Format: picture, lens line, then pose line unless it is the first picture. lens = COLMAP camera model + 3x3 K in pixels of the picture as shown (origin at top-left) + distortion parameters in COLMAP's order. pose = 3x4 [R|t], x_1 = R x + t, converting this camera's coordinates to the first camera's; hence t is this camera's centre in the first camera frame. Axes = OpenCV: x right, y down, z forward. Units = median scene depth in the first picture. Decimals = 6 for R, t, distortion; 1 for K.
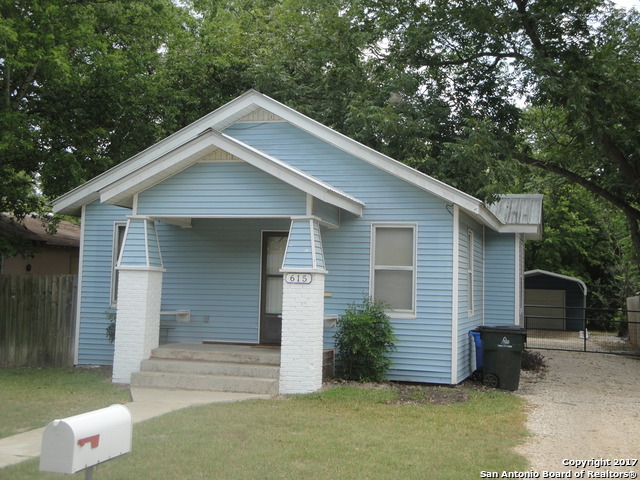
lens RADIAL K [[866.6, 0, 320.0], [0, 866.6, 240.0], [0, 0, 1]] dist [0.082286, -0.001675]
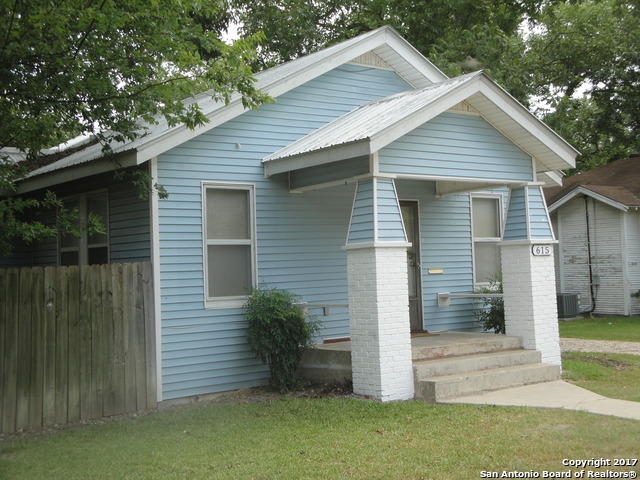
lens RADIAL K [[866.6, 0, 320.0], [0, 866.6, 240.0], [0, 0, 1]] dist [0.082286, -0.001675]
pose [[0.582736, -0.016930, 0.812485, -0.775069], [0.005848, 0.999844, 0.016640, 0.014512], [-0.812640, -0.004945, 0.582745, 0.562752]]
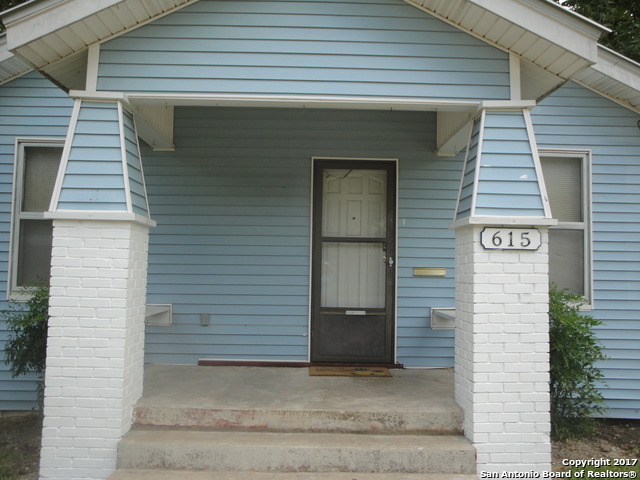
lens RADIAL K [[612.6, 0, 319.6], [0, 612.6, 232.6], [0, 0, 1]] dist [-0.013169, 0.000639]
pose [[0.955350, 0.005465, 0.295426, -0.179362], [-0.008265, 0.999932, 0.008231, 0.033574], [-0.295361, -0.010305, 0.955330, 0.627544]]
